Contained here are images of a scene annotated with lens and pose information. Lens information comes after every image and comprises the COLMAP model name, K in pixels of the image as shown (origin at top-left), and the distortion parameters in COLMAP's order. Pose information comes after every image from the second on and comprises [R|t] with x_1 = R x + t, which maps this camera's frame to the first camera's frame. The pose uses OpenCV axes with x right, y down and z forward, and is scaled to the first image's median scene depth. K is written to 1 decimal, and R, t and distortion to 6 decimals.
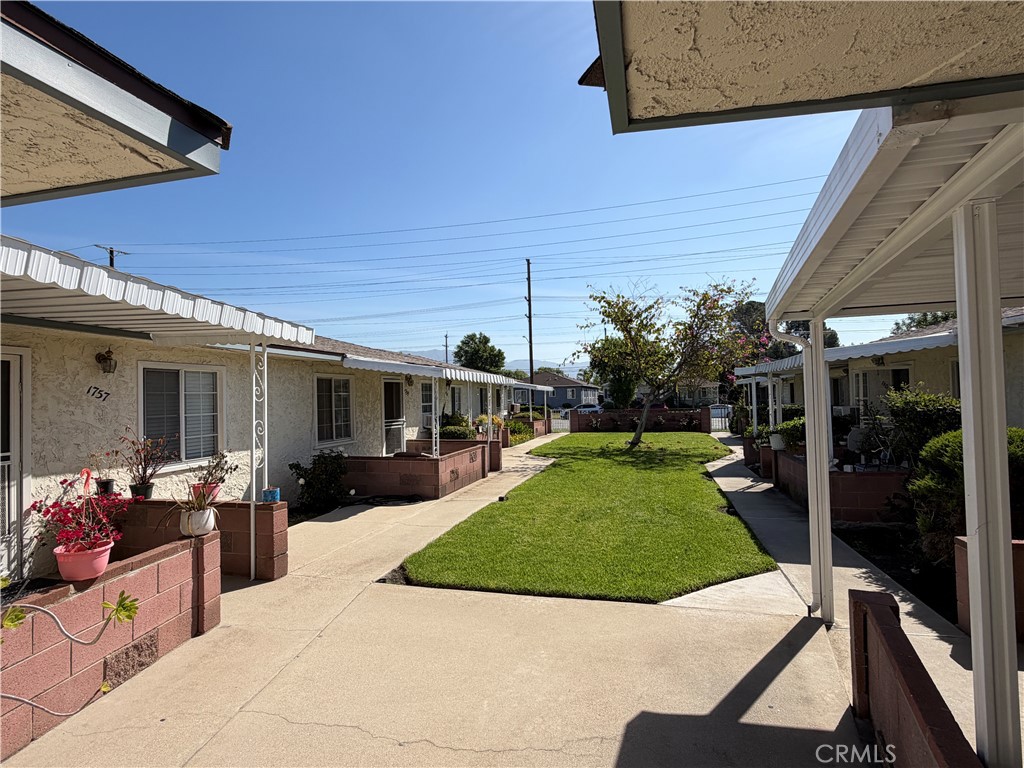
lens RADIAL K [[538.5, 0, 508.3], [0, 538.5, 385.0], [0, 0, 1]] dist [0.001013, -0.000145]
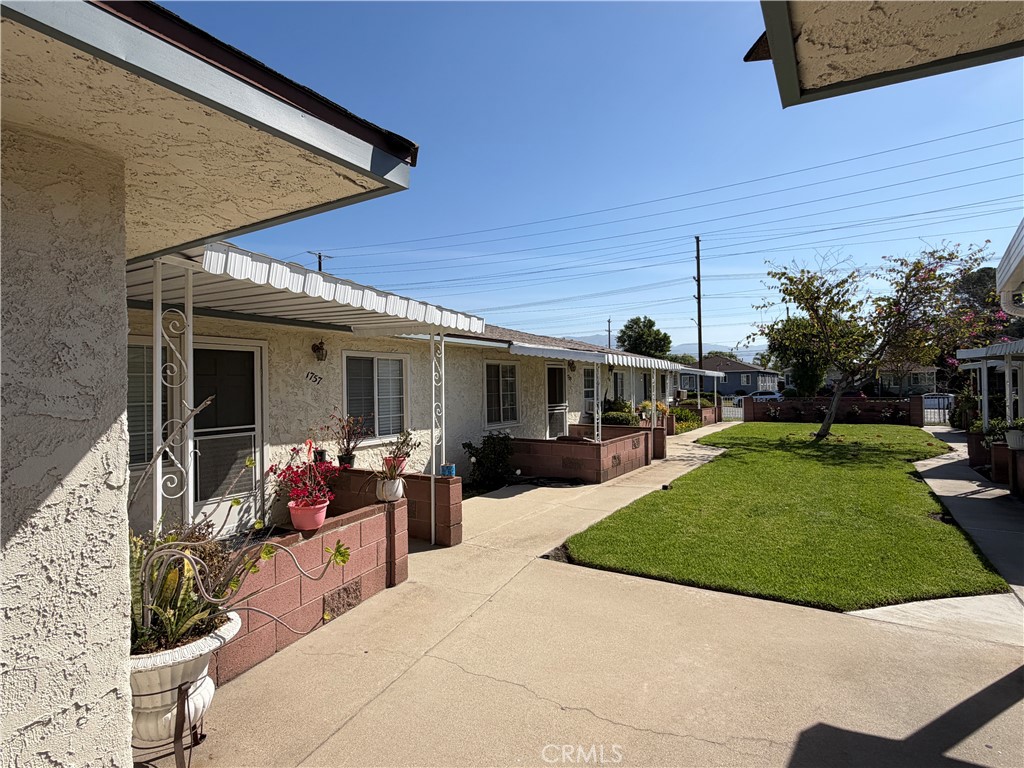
lens RADIAL K [[538.5, 0, 508.4], [0, 538.5, 382.4], [0, 0, 1]] dist [0.001013, -0.000145]
pose [[0.955538, 0.005671, -0.294814, 0.003909], [0.000905, 0.999754, 0.022166, -0.000522], [0.294867, -0.021447, 0.955297, -0.017660]]
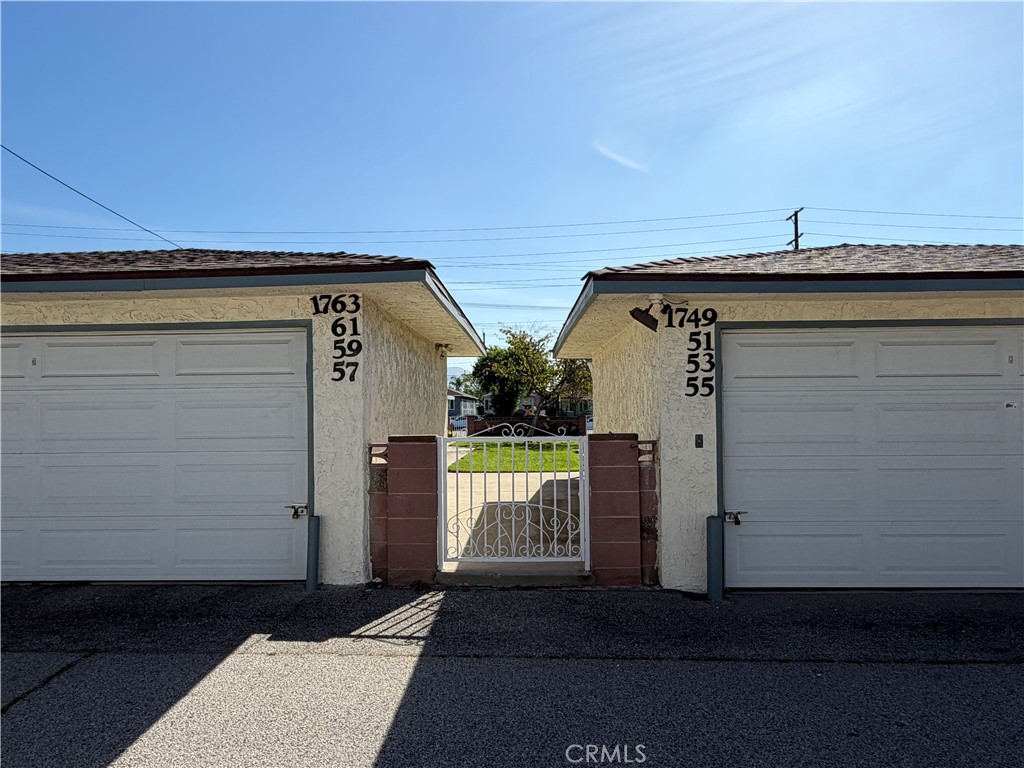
lens RADIAL K [[657.6, 0, 511.7], [0, 657.6, 384.2], [0, 0, 1]] dist [-0.000133, 0.000000]
pose [[0.973074, 0.023332, 0.229309, -0.562995], [-0.019516, 0.999631, -0.018896, 0.011390], [-0.229665, 0.013912, 0.973170, -1.785684]]
